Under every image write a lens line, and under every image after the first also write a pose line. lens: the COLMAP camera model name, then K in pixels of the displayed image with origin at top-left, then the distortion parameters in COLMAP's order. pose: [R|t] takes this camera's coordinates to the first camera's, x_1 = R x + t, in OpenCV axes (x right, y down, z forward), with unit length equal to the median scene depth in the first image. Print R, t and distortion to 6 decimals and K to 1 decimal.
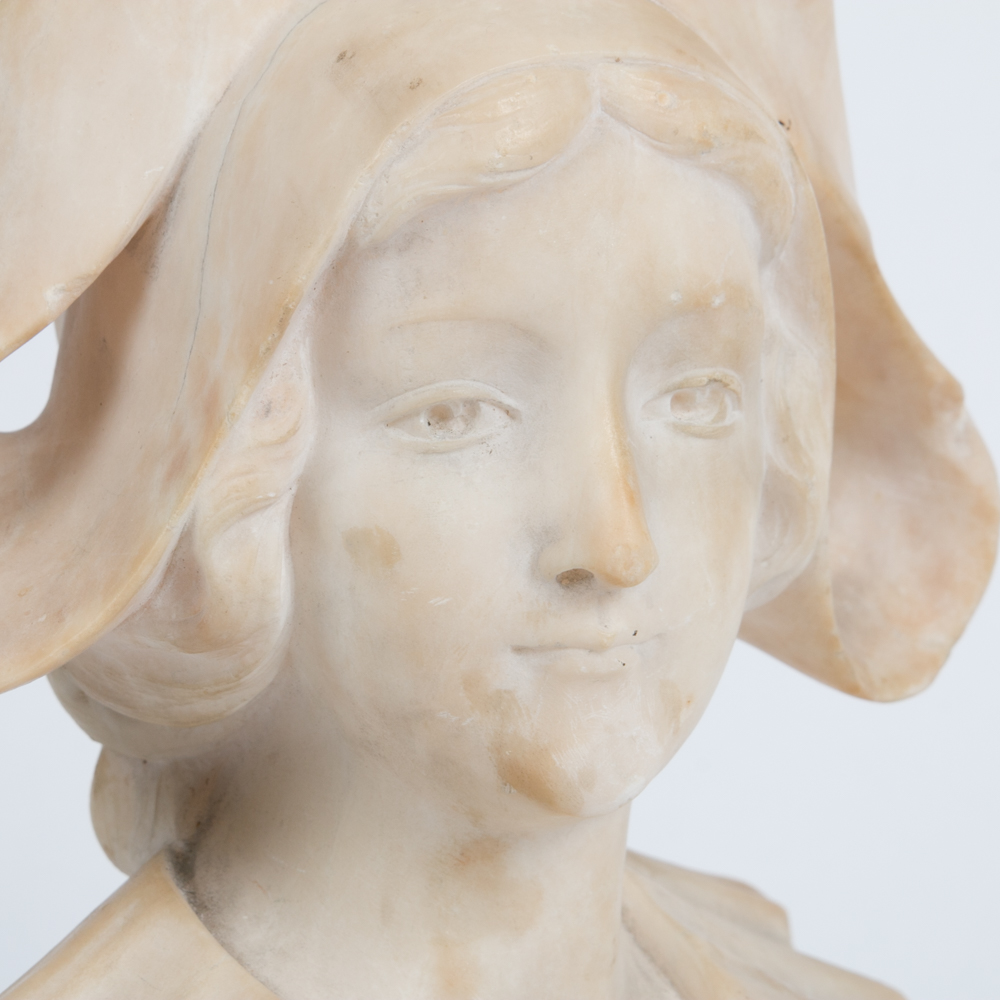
lens RADIAL K [[3104.5, 0, 458.5], [0, 3104.5, 481.6], [0, 0, 1]] dist [0.014103, 0.000000]
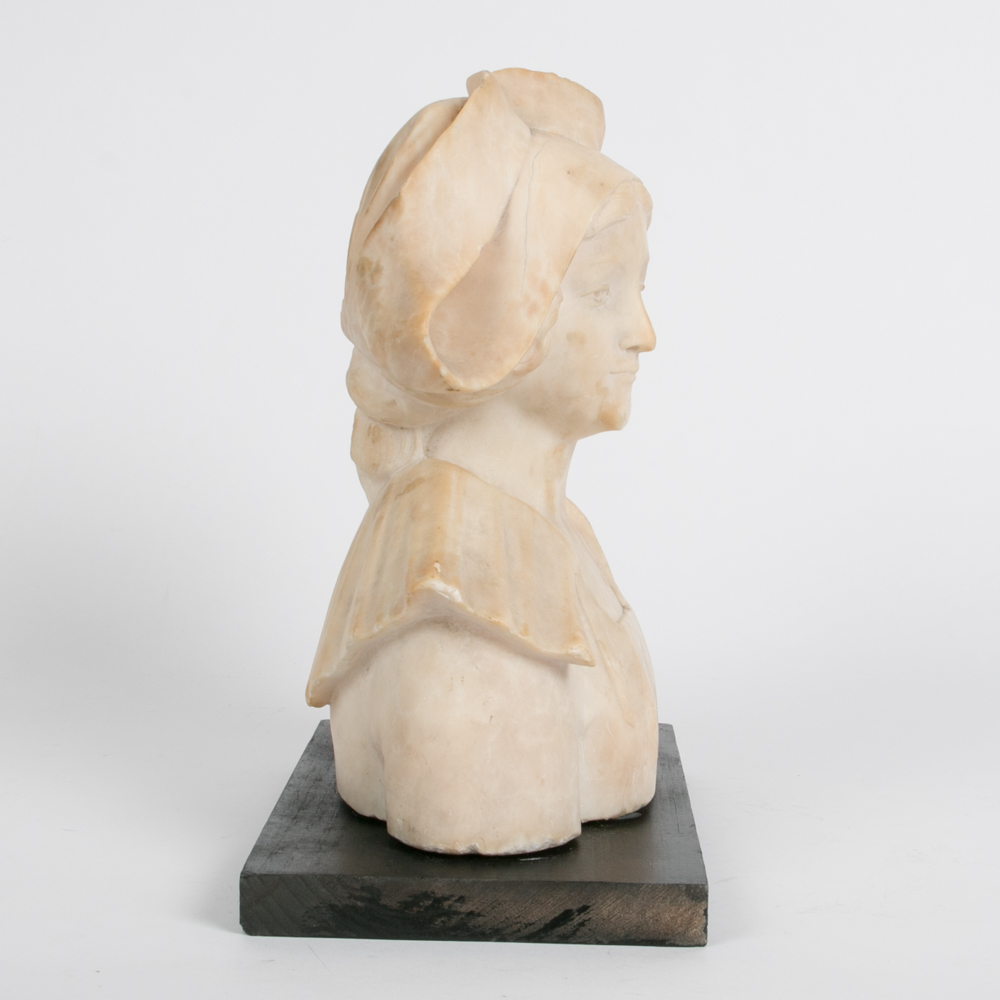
lens RADIAL K [[2183.5, 0, 504.7], [0, 2183.5, 493.7], [0, 0, 1]] dist [-0.182465, 0.000000]
pose [[0.756706, -0.032226, 0.652961, -1.444847], [0.016499, 0.999408, 0.030204, 0.105330], [-0.653548, -0.012083, 0.756789, -0.532350]]
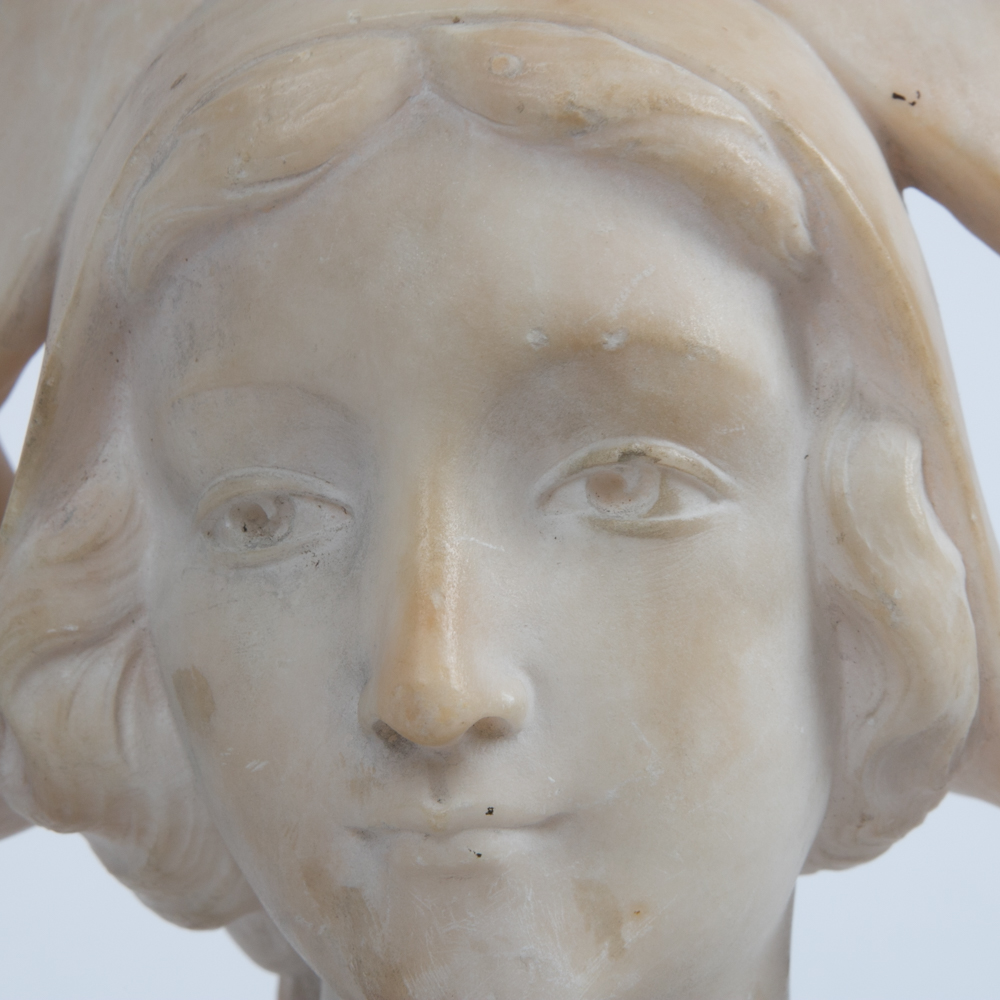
lens RADIAL K [[3085.0, 0, 498.8], [0, 3085.0, 500.5], [0, 0, 1]] dist [-0.055602, 0.000000]
pose [[0.838498, -0.046266, -0.542937, 0.447236], [0.008936, 0.997422, -0.071194, 0.028181], [0.544832, 0.054844, 0.836750, 0.407125]]
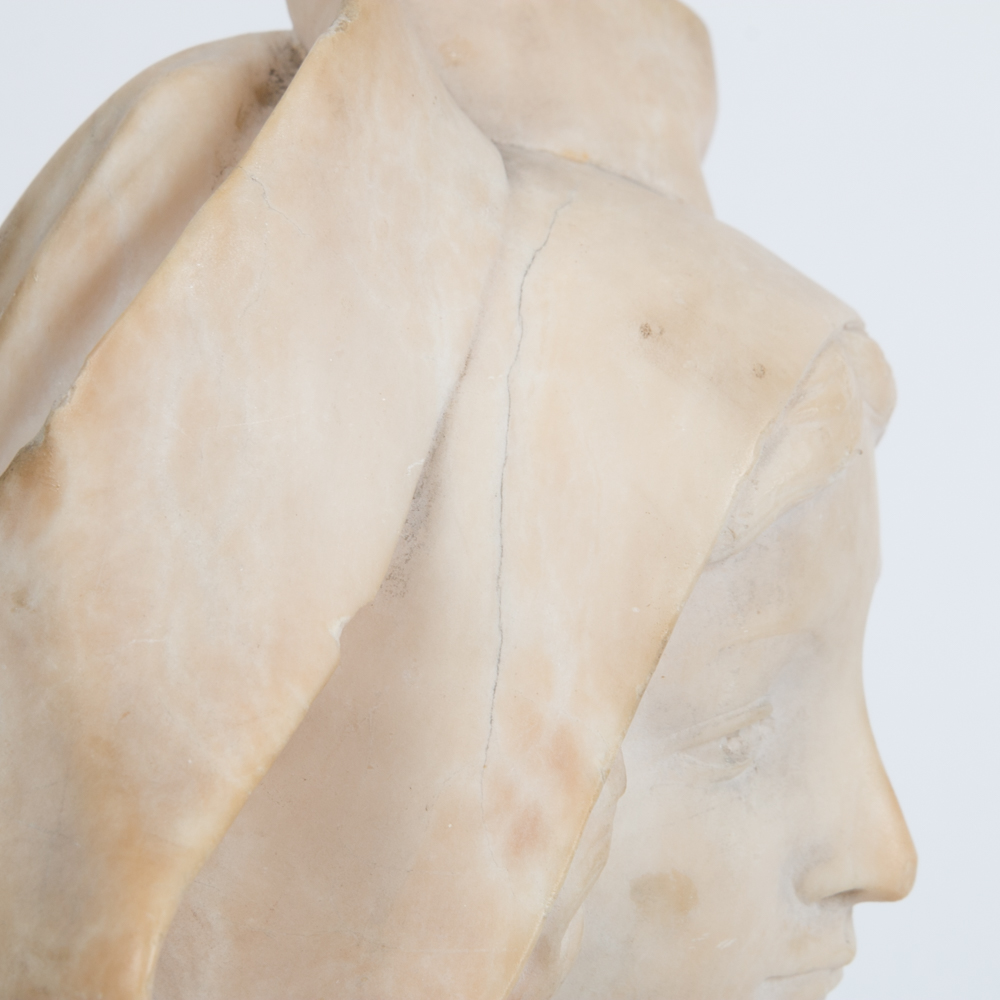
lens RADIAL K [[3114.5, 0, 497.6], [0, 3114.5, 497.9], [0, 0, 1]] dist [-0.024248, 0.000000]
pose [[0.716967, -0.061281, 0.694408, -0.660658], [0.011120, 0.997007, 0.076504, -0.156761], [-0.697018, -0.047129, 0.715503, 0.414710]]
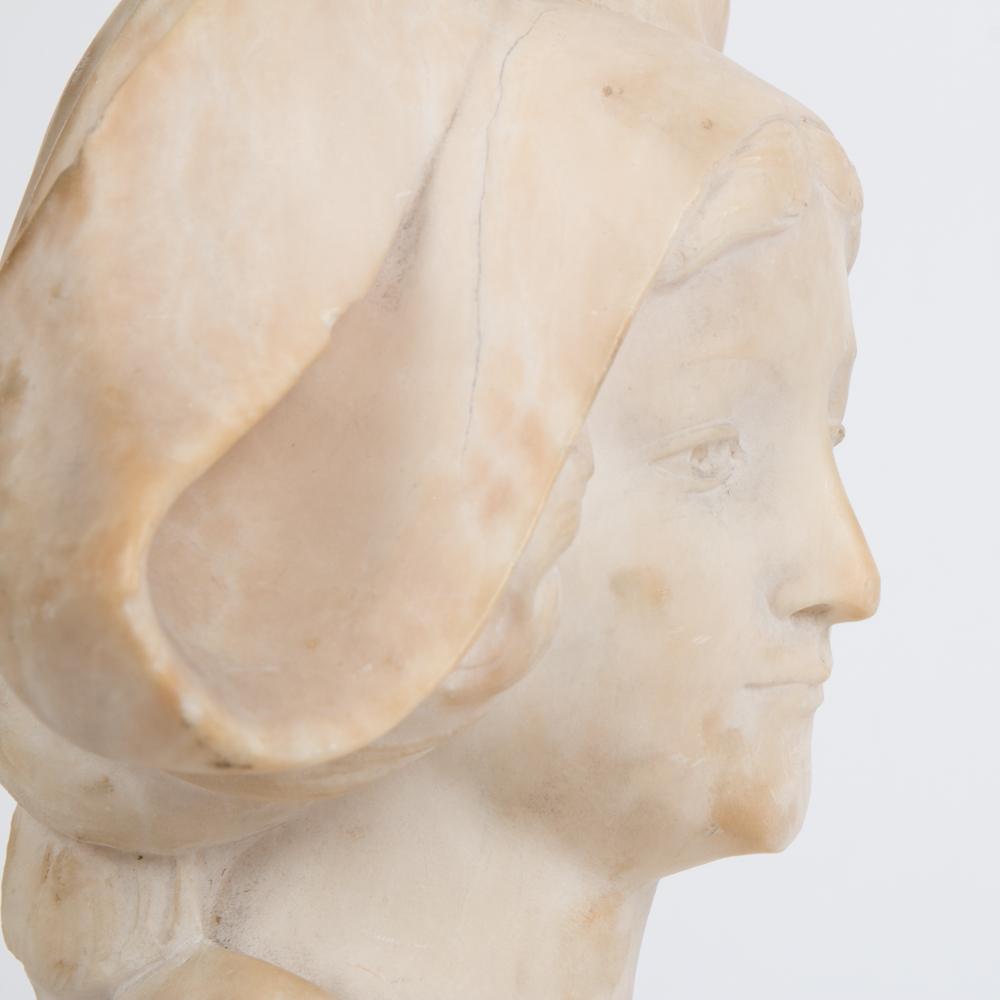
lens RADIAL K [[3104.5, 0, 676.7], [0, 3104.5, 501.0], [0, 0, 1]] dist [0.014103, 0.000000]
pose [[0.754063, 0.009891, 0.656727, -0.668184], [0.034232, 0.997936, -0.054336, 0.047785], [-0.655909, 0.063454, 0.752168, 0.248959]]
